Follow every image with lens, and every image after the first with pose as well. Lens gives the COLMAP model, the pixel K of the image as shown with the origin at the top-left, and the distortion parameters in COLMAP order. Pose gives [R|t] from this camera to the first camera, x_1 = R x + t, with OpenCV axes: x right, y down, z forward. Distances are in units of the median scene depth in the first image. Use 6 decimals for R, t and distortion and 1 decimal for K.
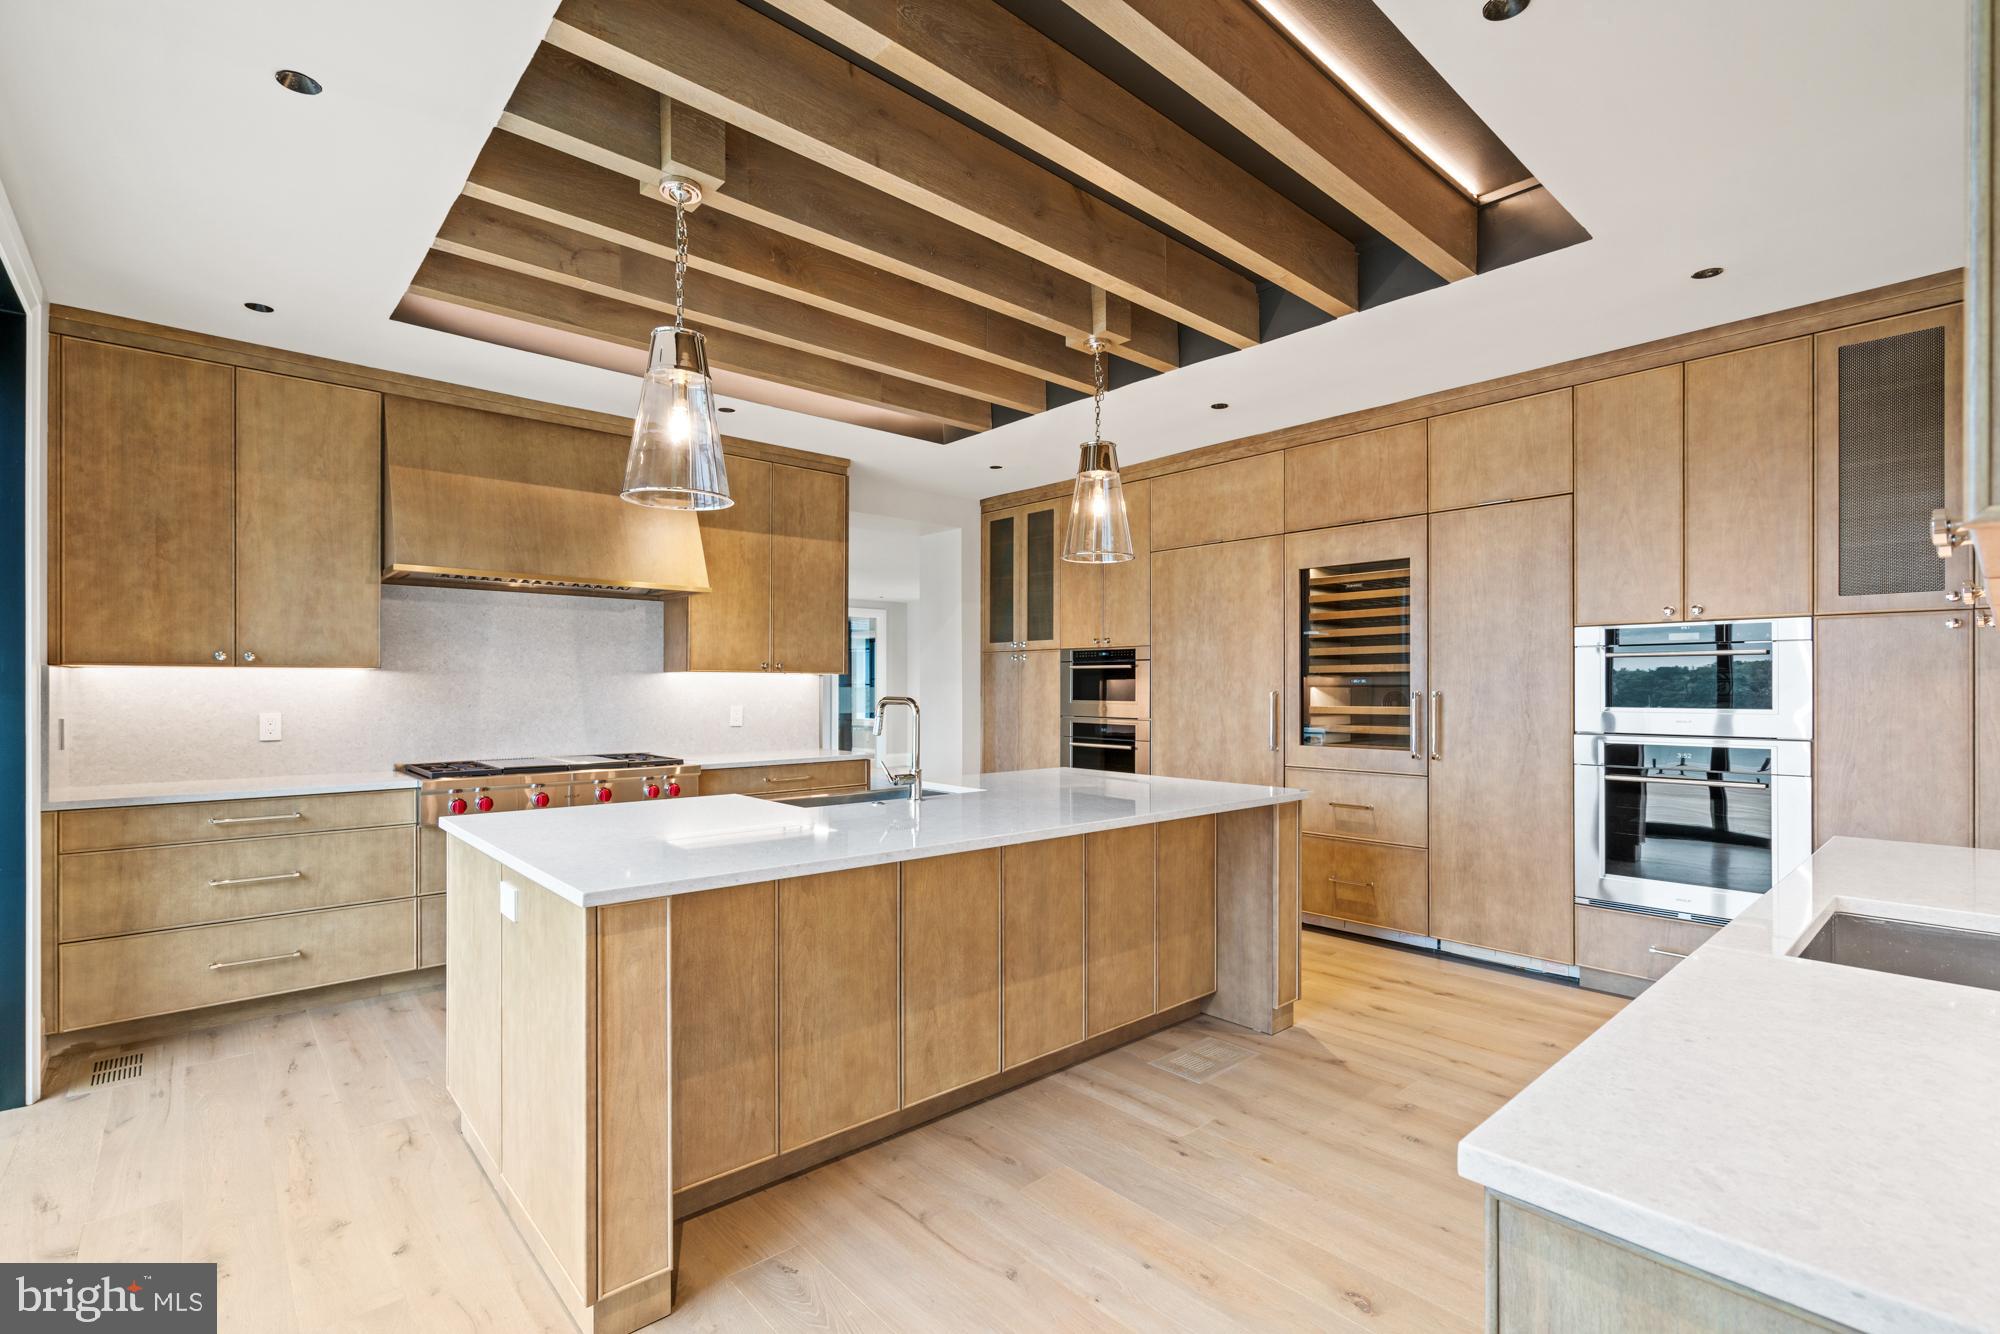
lens RADIAL K [[908.1, 0, 992.5], [0, 908.1, 681.9], [0, 0, 1]] dist [-0.000086, 0.000140]
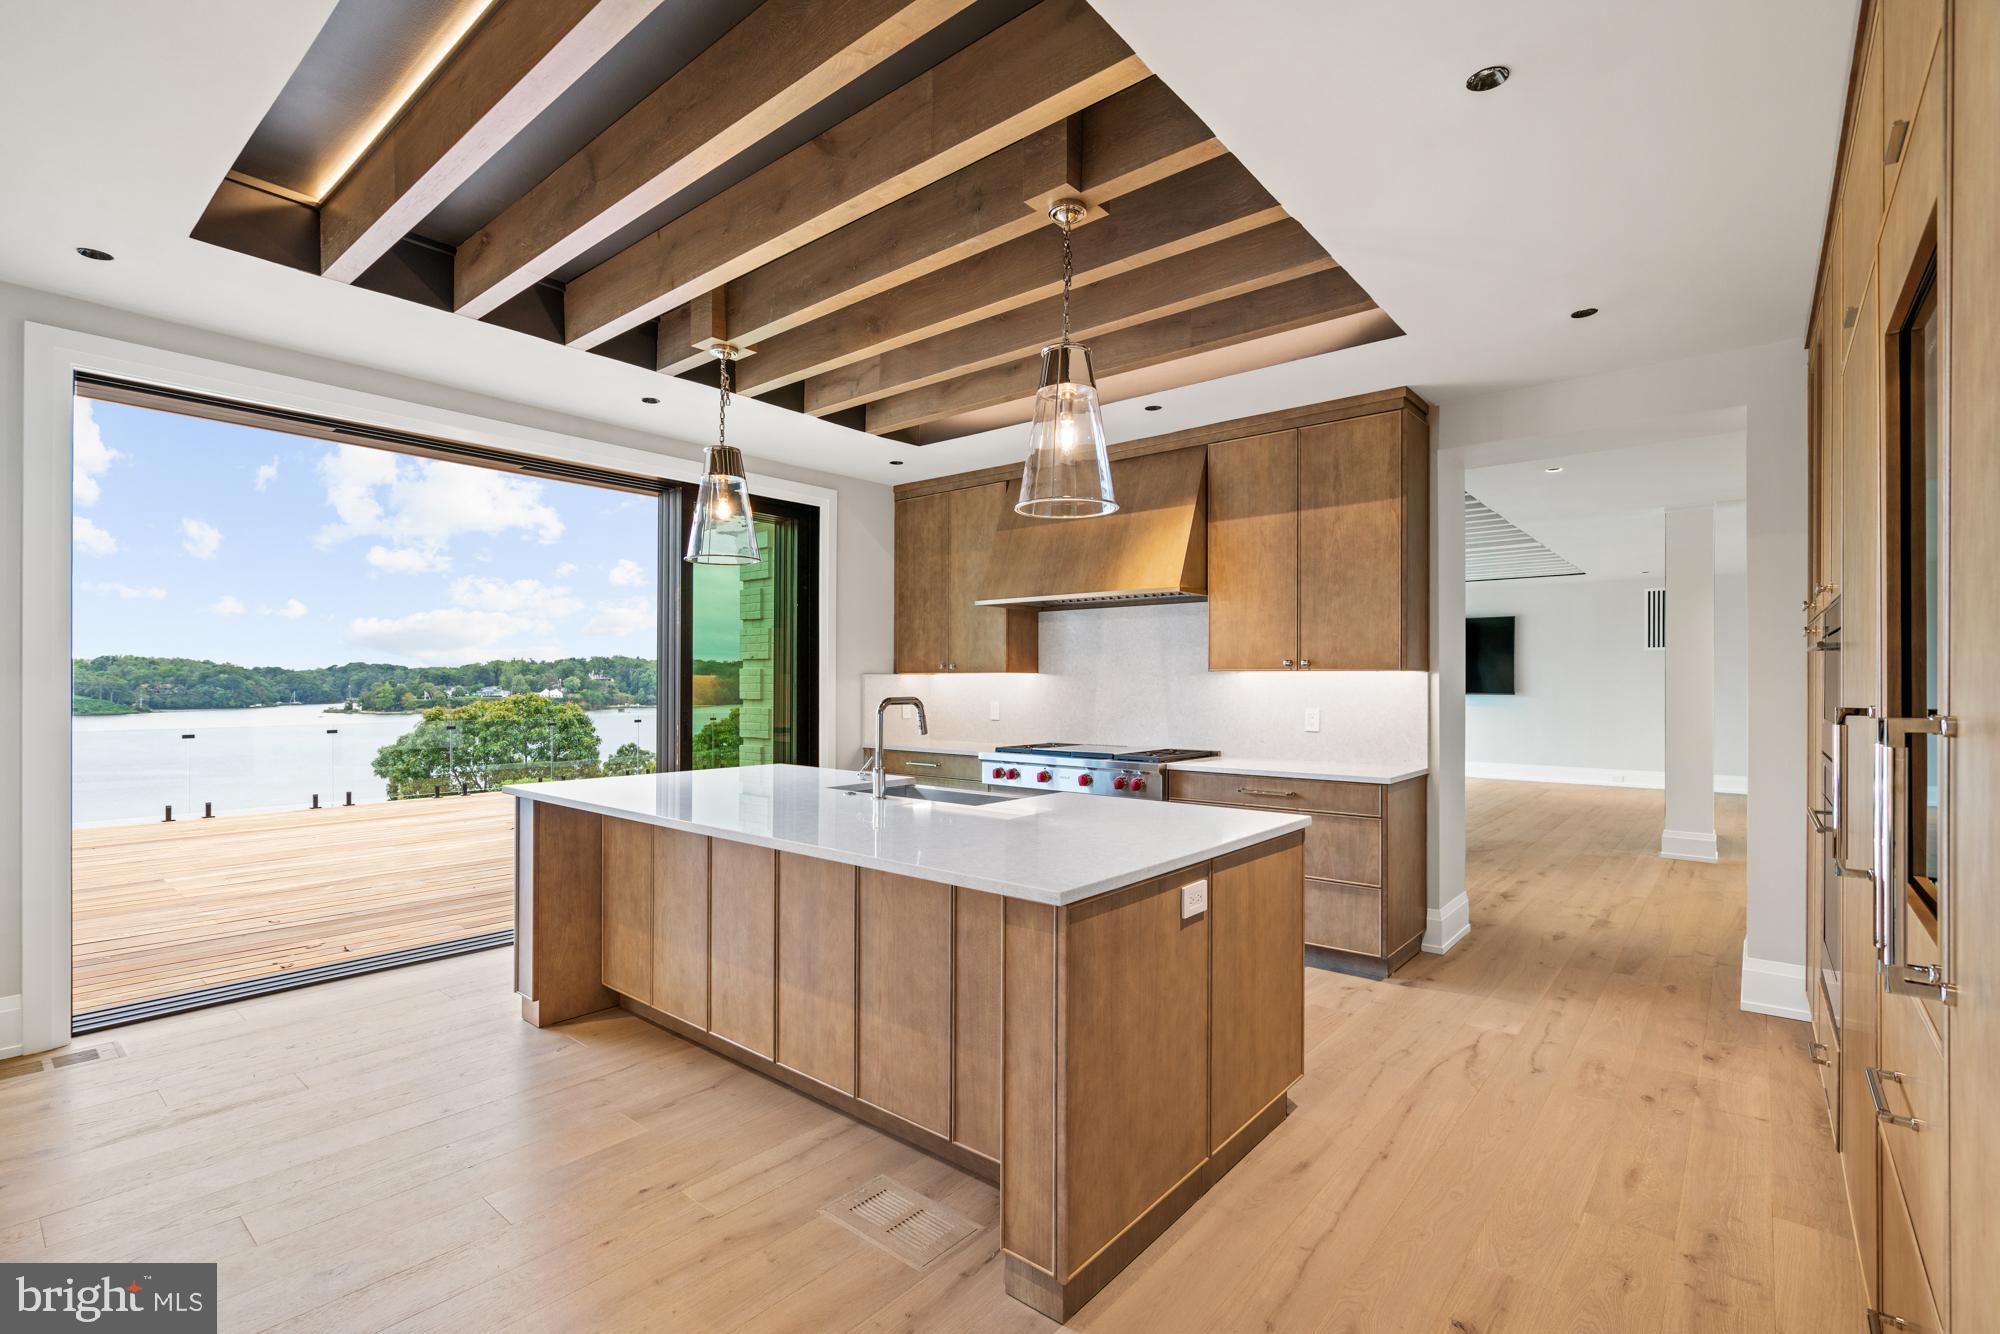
lens RADIAL K [[908.1, 0, 992.5], [0, 908.1, 681.9], [0, 0, 1]] dist [-0.000086, 0.000140]
pose [[0.144430, 0.001037, -0.989515, 0.679418], [0.003286, 0.999993, 0.001528, -0.002326], [0.989510, -0.003472, 0.144425, 0.699345]]
